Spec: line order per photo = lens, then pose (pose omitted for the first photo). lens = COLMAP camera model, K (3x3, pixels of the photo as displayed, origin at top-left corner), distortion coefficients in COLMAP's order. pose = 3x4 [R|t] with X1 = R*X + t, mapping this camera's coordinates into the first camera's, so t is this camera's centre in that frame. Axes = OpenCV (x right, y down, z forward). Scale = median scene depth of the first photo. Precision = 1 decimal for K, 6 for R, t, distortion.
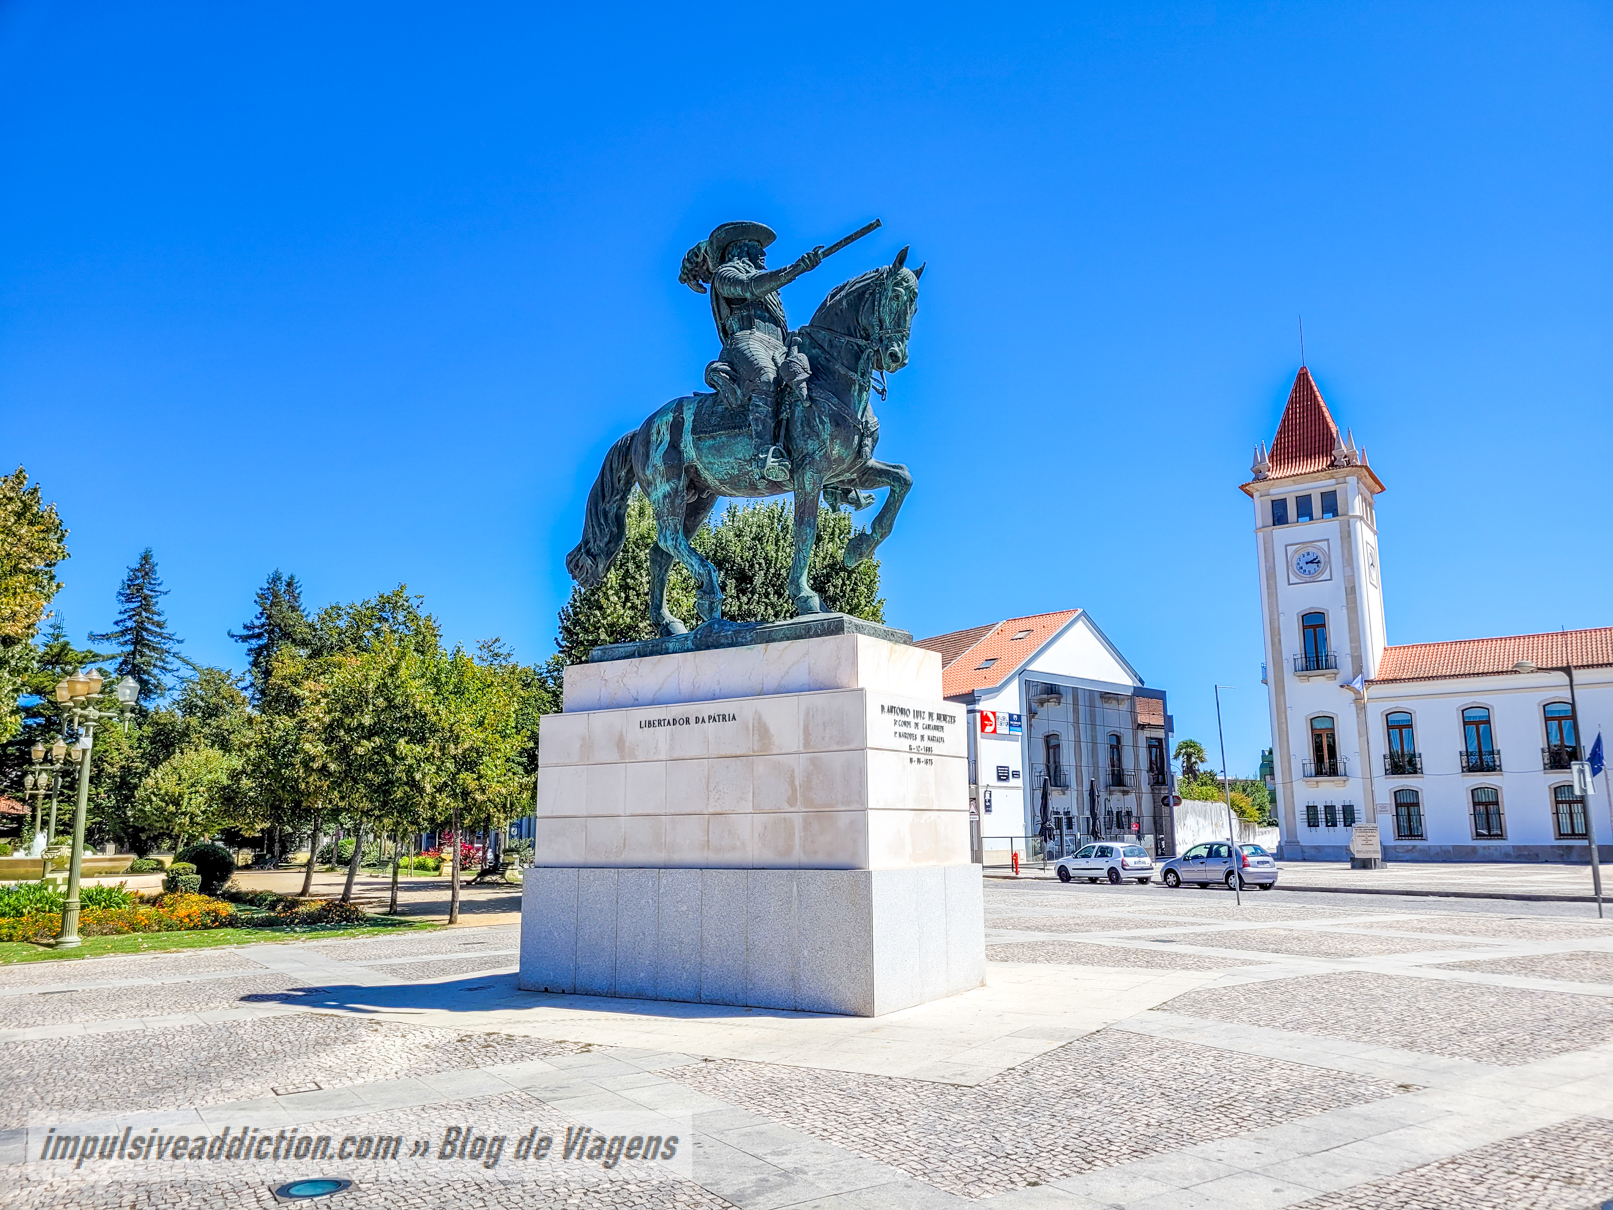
lens RADIAL K [[1210.2, 0, 837.3], [0, 1210.2, 613.7], [0, 0, 1]] dist [0.023657, -0.004304]
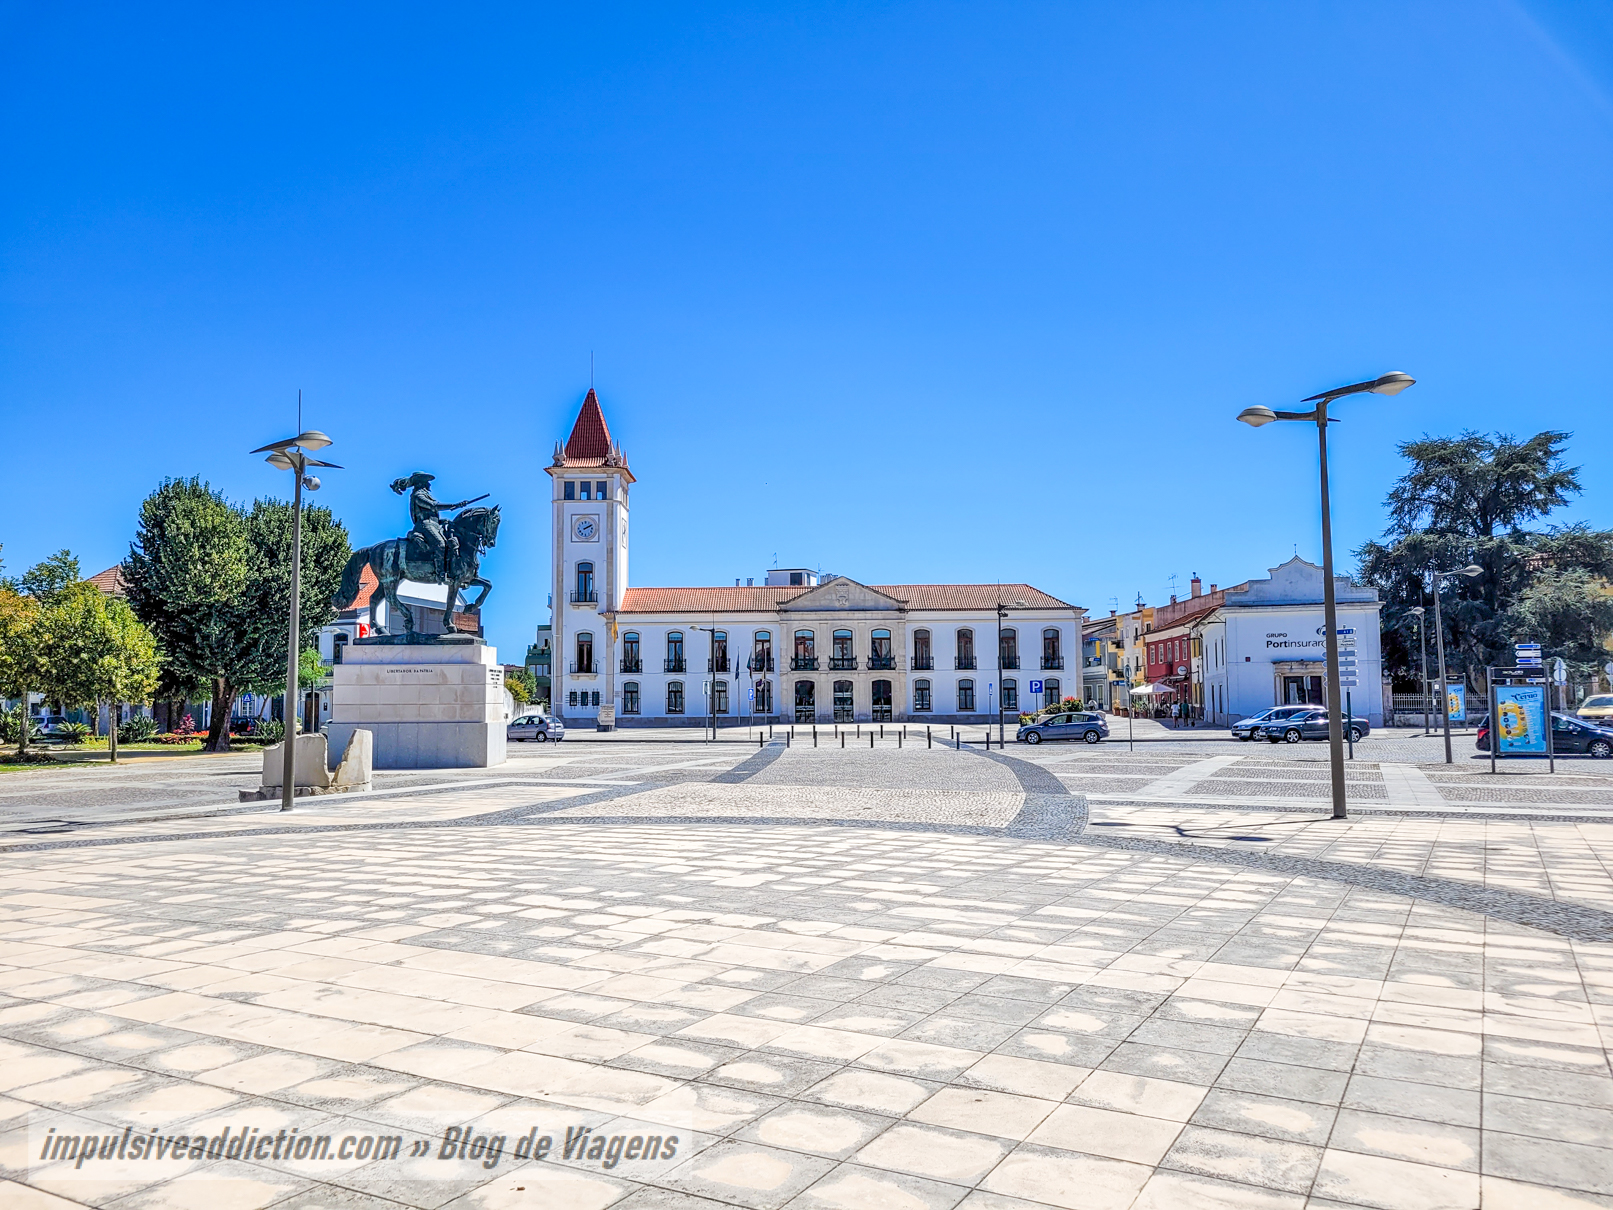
lens RADIAL K [[1210.2, 0, 801.9], [0, 1210.2, 608.6], [0, 0, 1]] dist [0.023657, -0.004304]
pose [[0.836146, 0.047098, 0.546481, -0.204319], [-0.099354, 0.992831, 0.066451, -0.074497], [-0.539434, -0.109858, 0.834831, -0.406490]]
